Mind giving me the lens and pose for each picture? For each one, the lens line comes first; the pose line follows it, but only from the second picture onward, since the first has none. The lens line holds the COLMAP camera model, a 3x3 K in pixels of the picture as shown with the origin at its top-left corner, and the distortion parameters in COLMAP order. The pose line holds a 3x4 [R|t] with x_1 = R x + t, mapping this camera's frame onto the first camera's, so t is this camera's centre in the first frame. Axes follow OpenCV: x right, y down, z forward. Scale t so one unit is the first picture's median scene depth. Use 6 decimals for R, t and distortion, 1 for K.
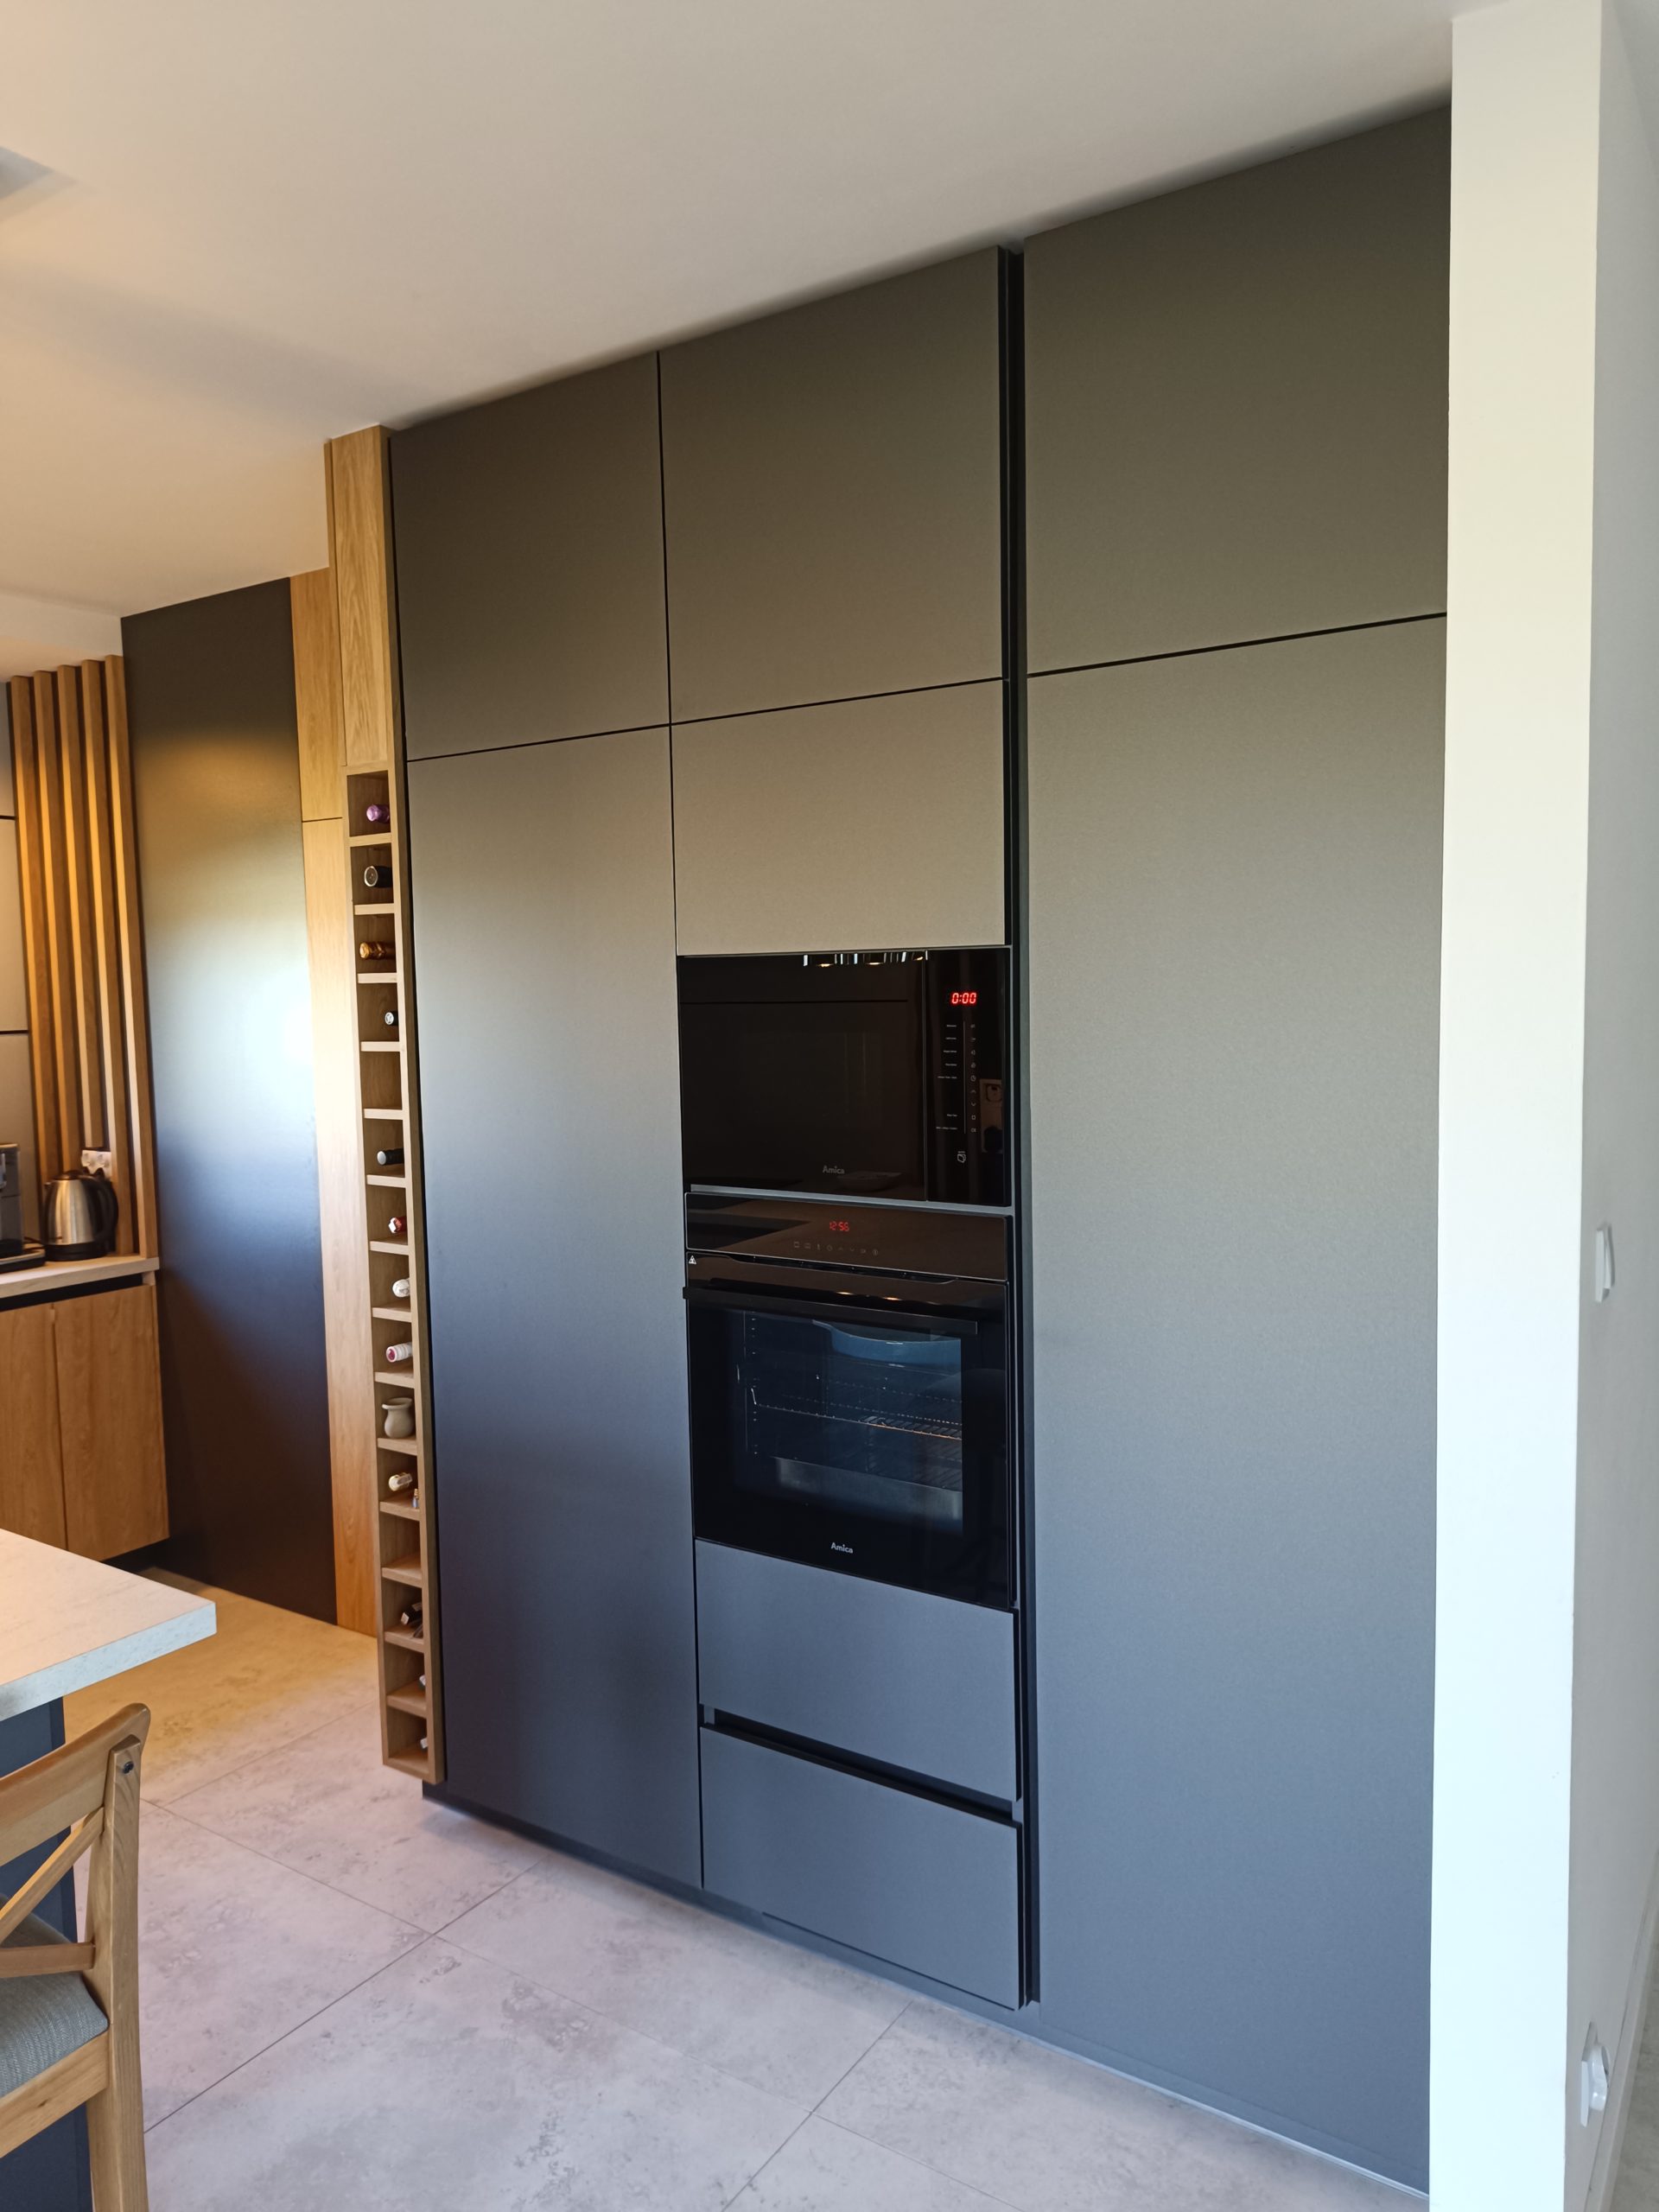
lens RADIAL K [[1547.8, 0, 819.3], [0, 1547.8, 1103.1], [0, 0, 1]] dist [0.041614, -0.041300]
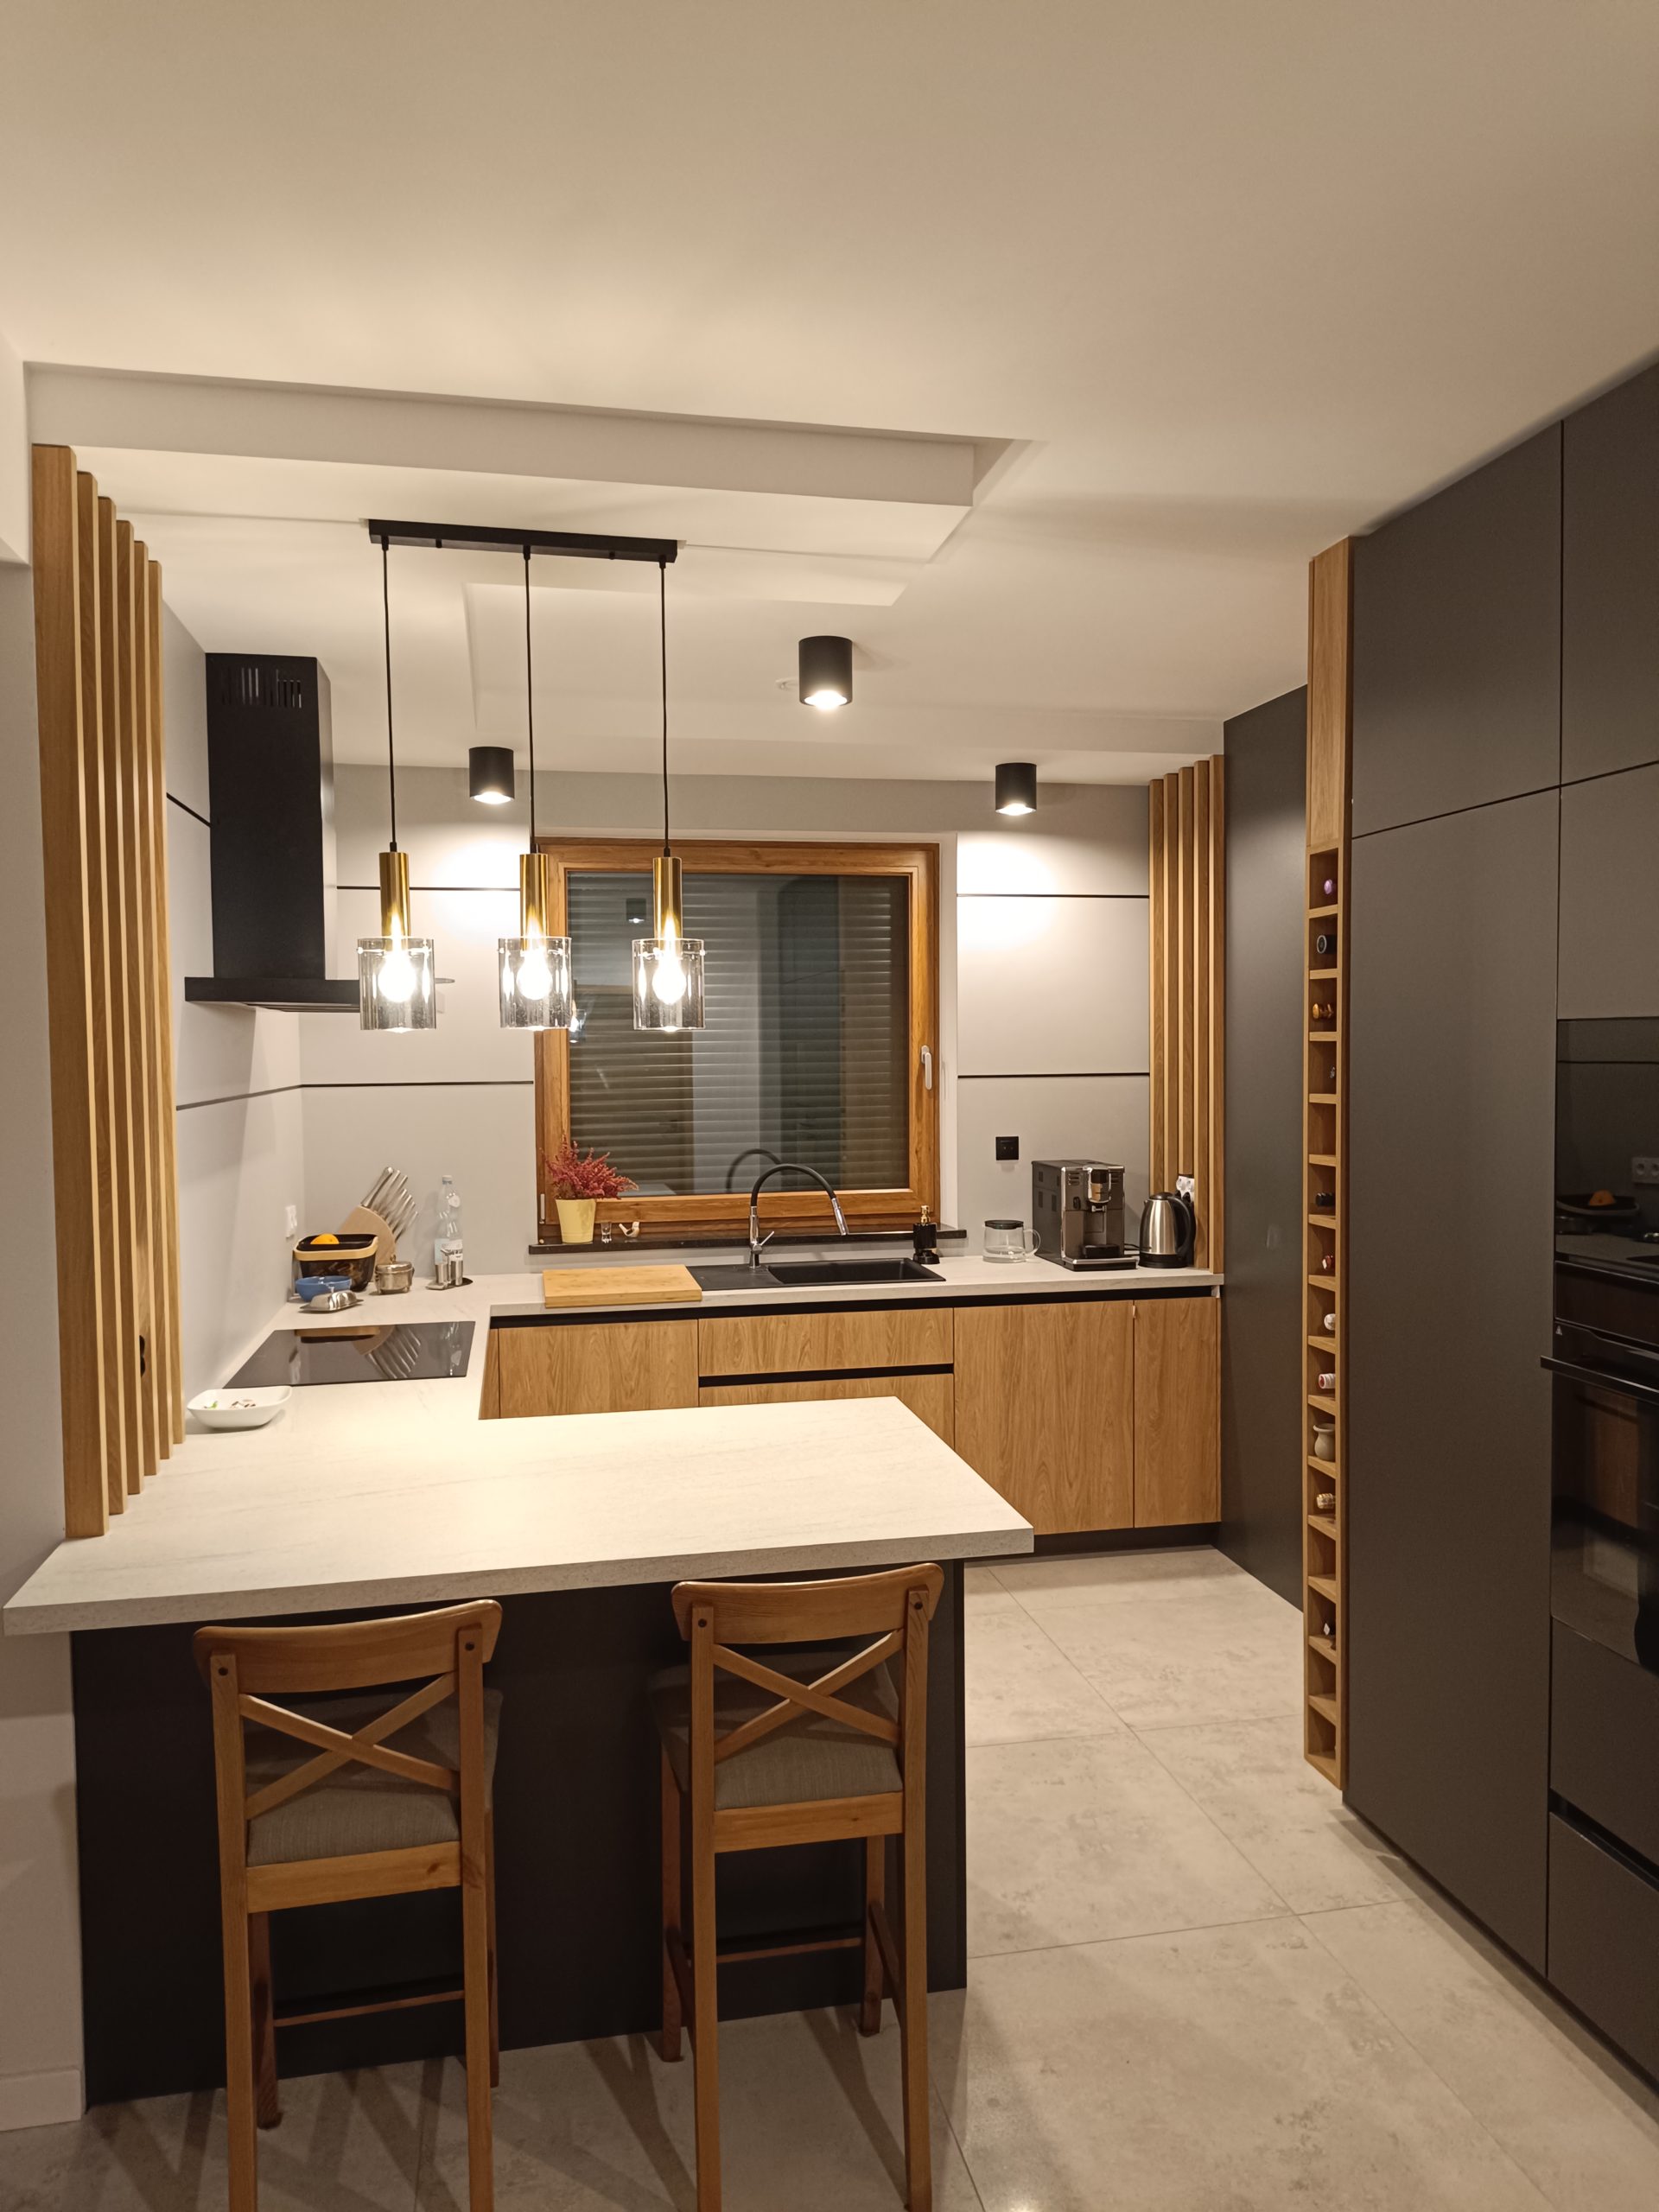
lens RADIAL K [[1539.6, 0, 829.5], [0, 1539.6, 1106.0], [0, 0, 1]] dist [0.012896, -0.003875]
pose [[0.710063, 0.043207, -0.702811, 0.234717], [-0.060324, 0.998179, 0.000419, -0.010751], [0.701549, 0.042098, 0.711376, -0.018110]]
